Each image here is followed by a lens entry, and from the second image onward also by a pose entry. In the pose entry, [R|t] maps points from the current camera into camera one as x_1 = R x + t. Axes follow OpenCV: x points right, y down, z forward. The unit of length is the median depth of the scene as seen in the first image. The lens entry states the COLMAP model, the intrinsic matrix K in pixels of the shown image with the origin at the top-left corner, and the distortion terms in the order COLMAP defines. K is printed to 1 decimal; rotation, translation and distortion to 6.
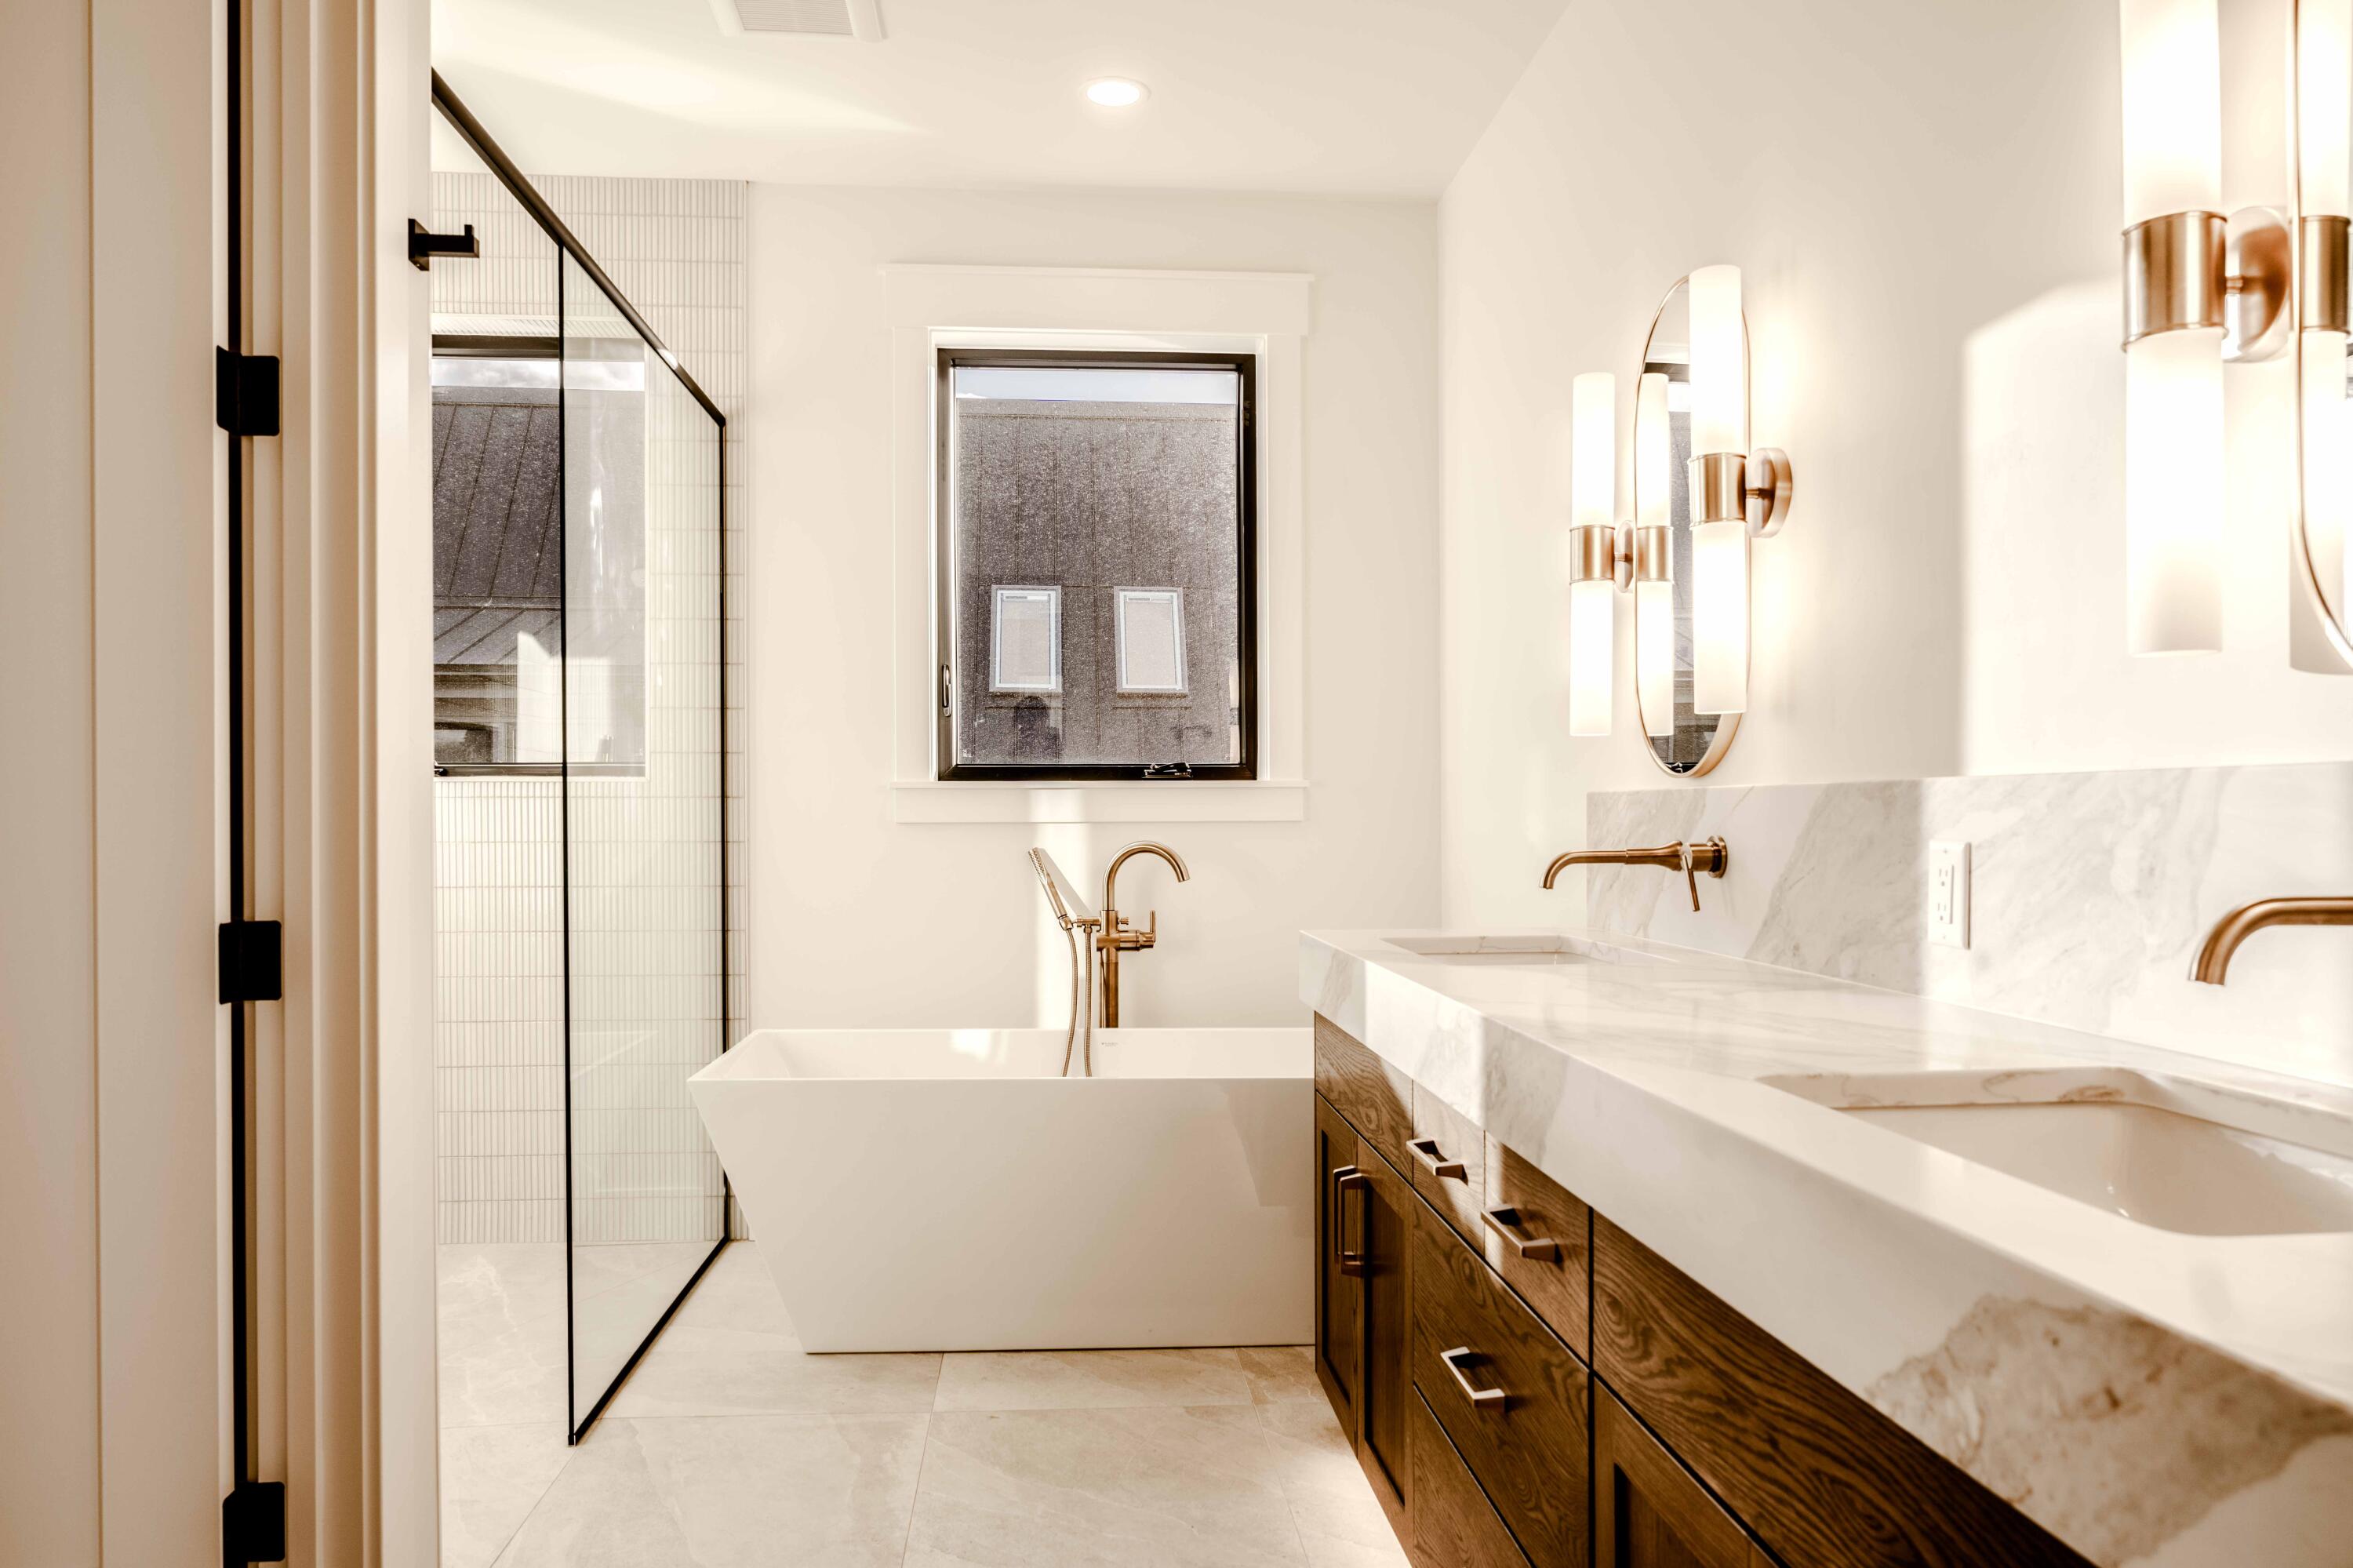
lens RADIAL K [[1579.1, 0, 1176.4], [0, 1579.1, 805.3], [0, 0, 1]] dist [-0.005872, 0.004113]
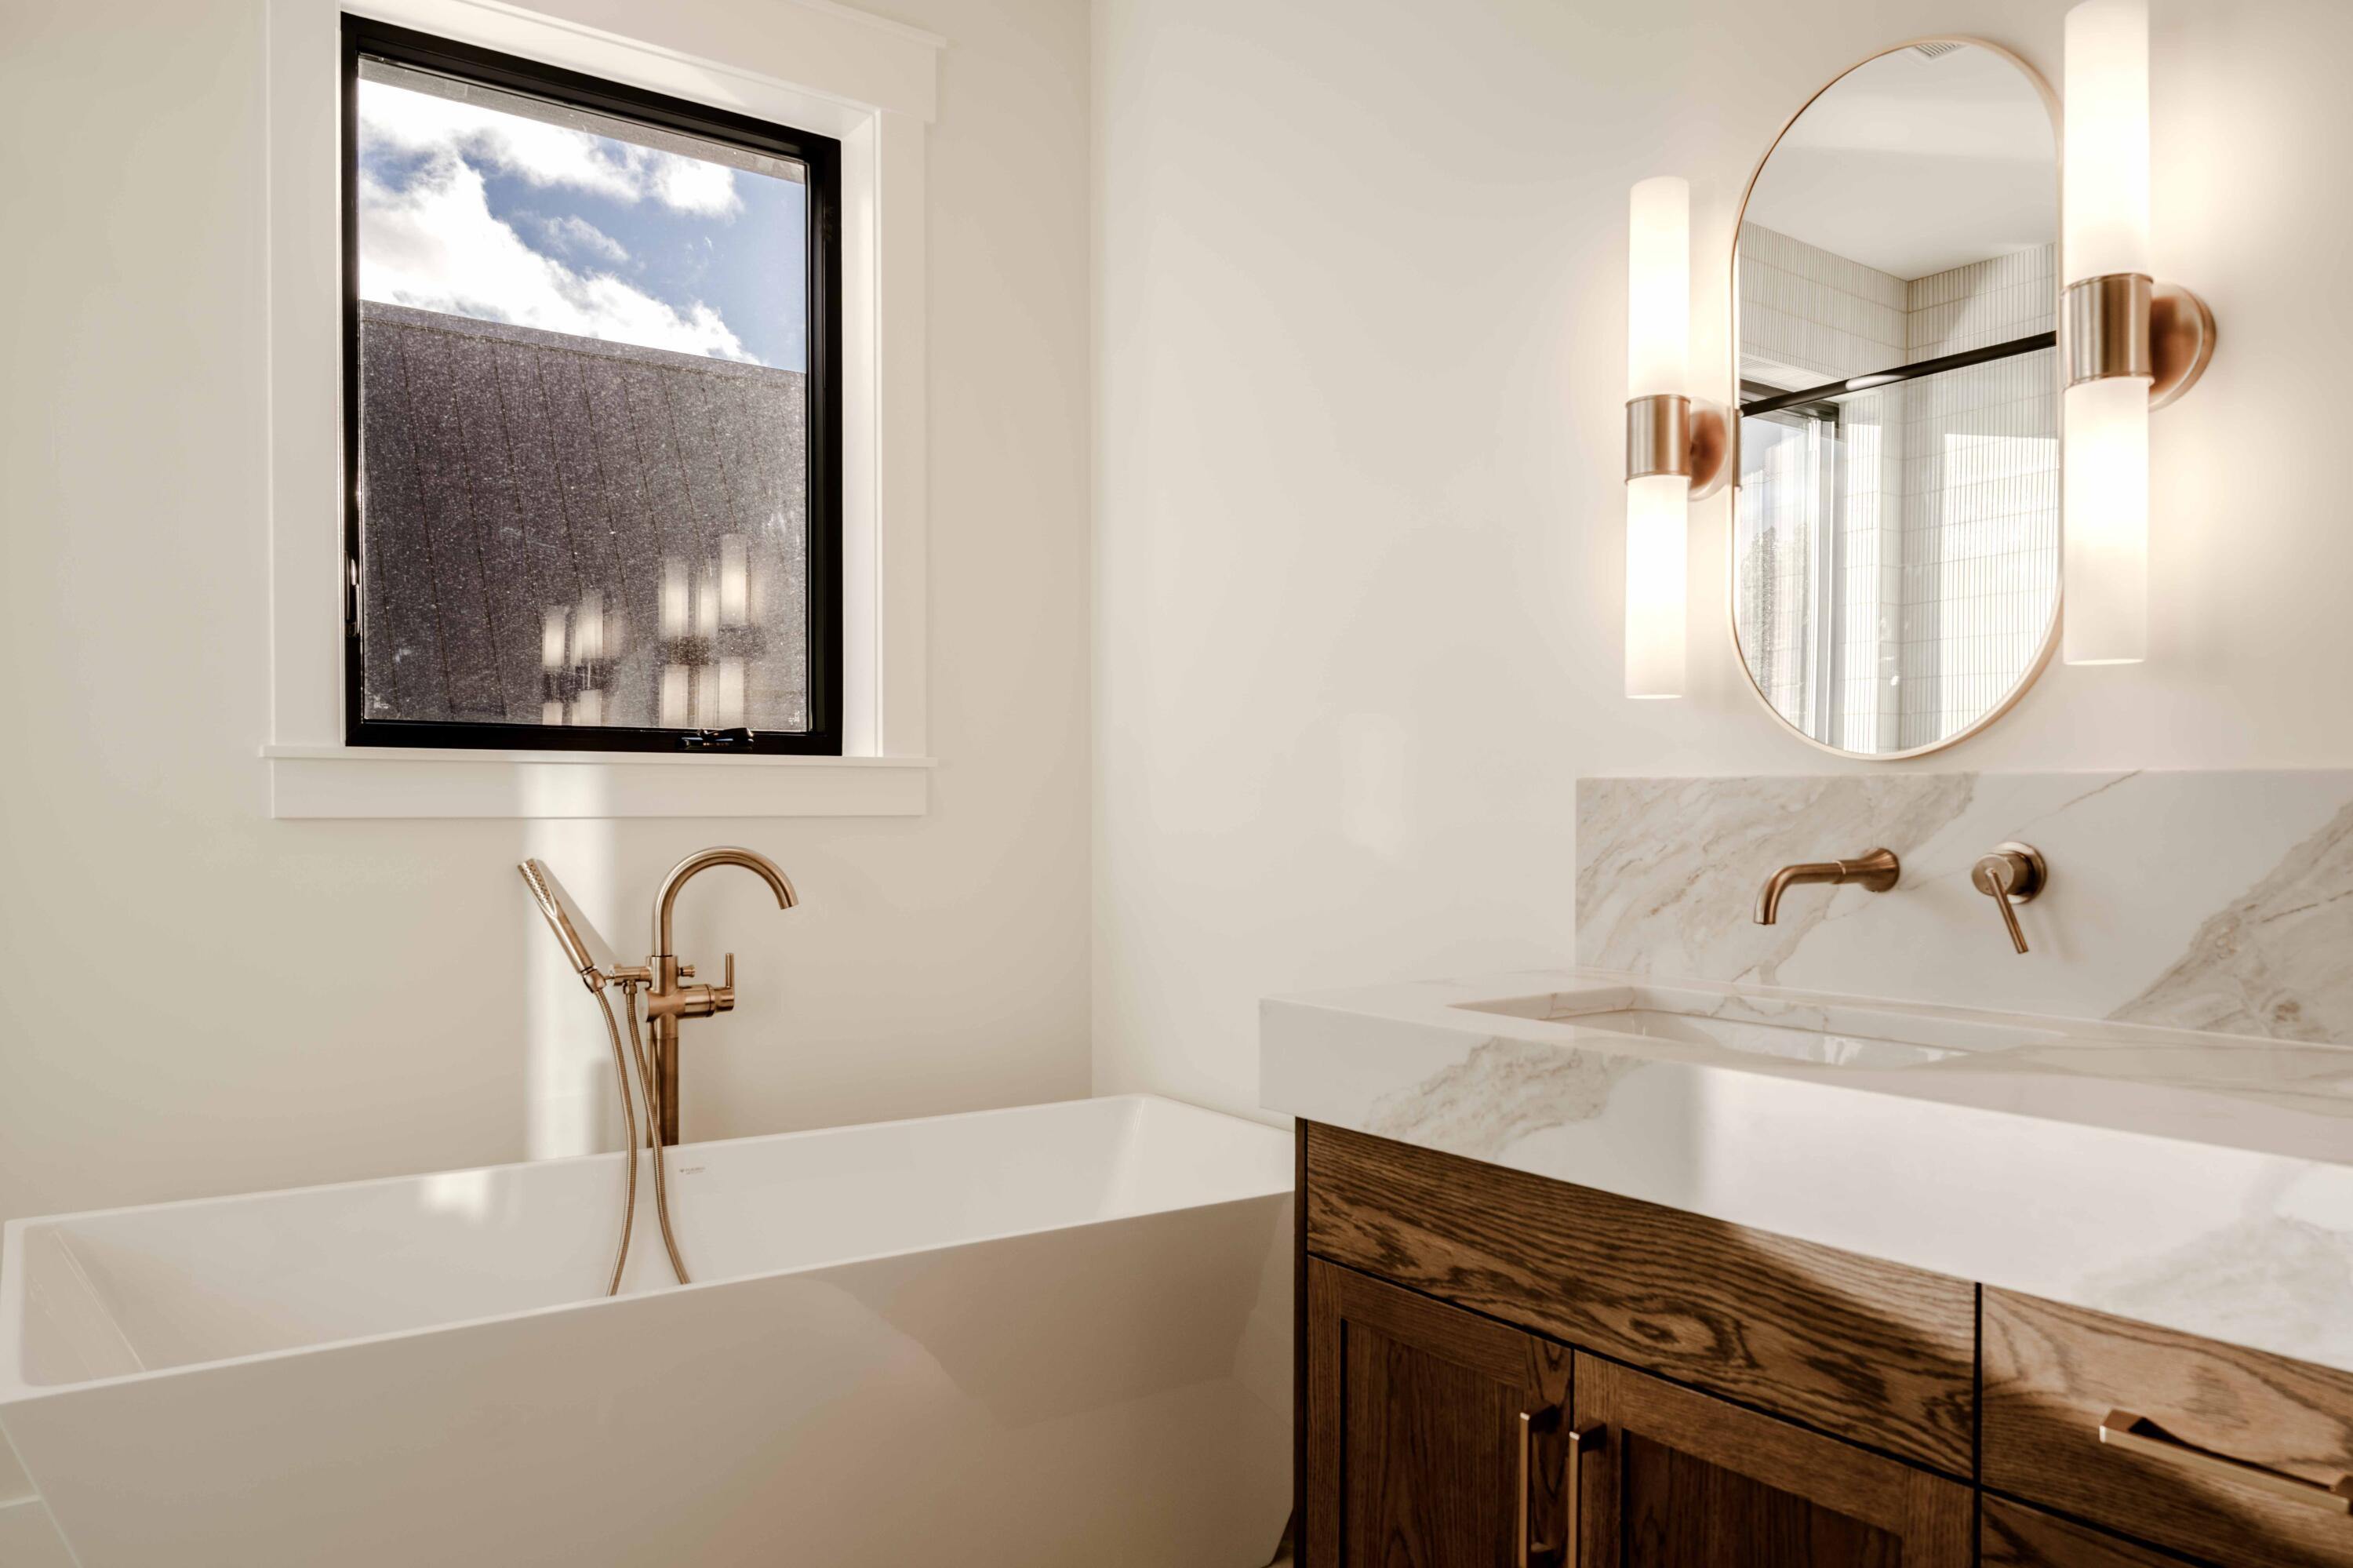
lens RADIAL K [[1616.3, 0, 1170.2], [0, 1616.3, 797.4], [0, 0, 1]] dist [-0.009847, 0.002985]
pose [[0.861476, 0.005197, 0.507772, -0.285563], [-0.006381, 0.999979, 0.000591, 0.001624], [-0.507759, -0.003749, 0.861491, 0.491677]]
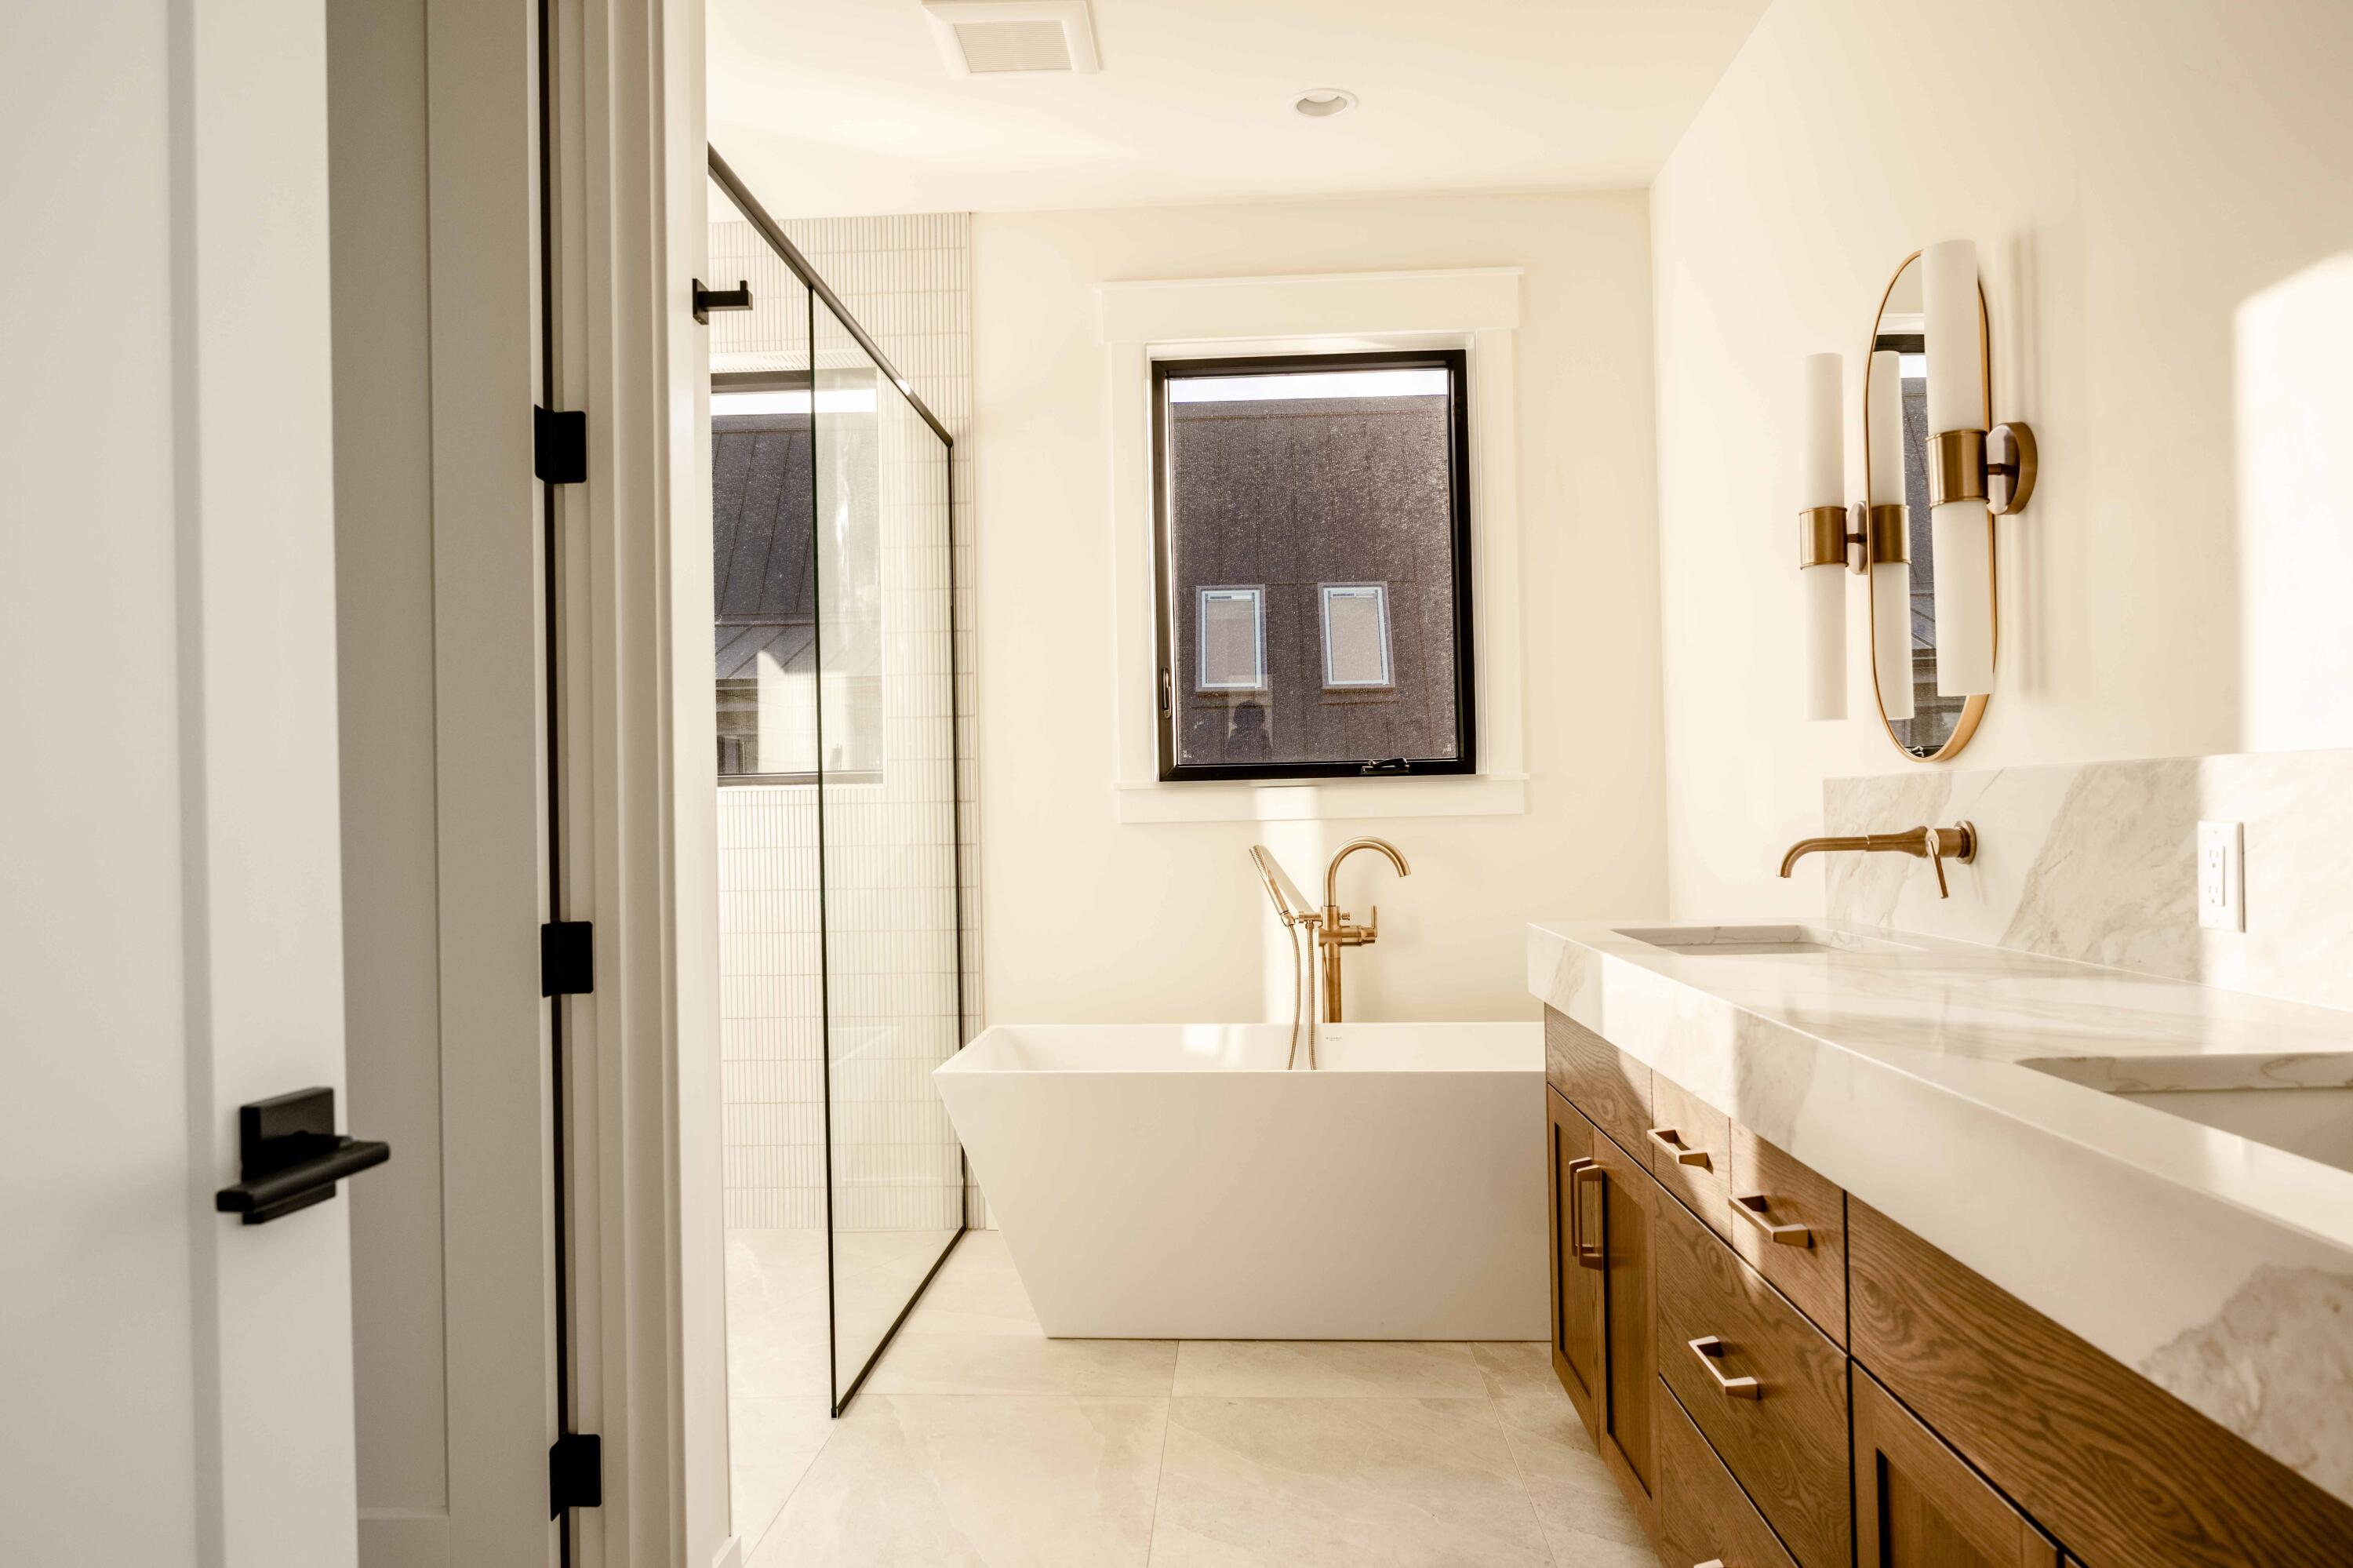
lens RADIAL K [[1587.2, 0, 1176.5], [0, 1587.2, 784.0], [0, 0, 1]] dist [-0.006873, 0.002983]
pose [[0.991473, -0.021181, -0.128579, -0.011799], [0.019624, 0.999718, -0.013363, 0.000212], [0.128825, 0.010726, 0.991609, -0.028679]]
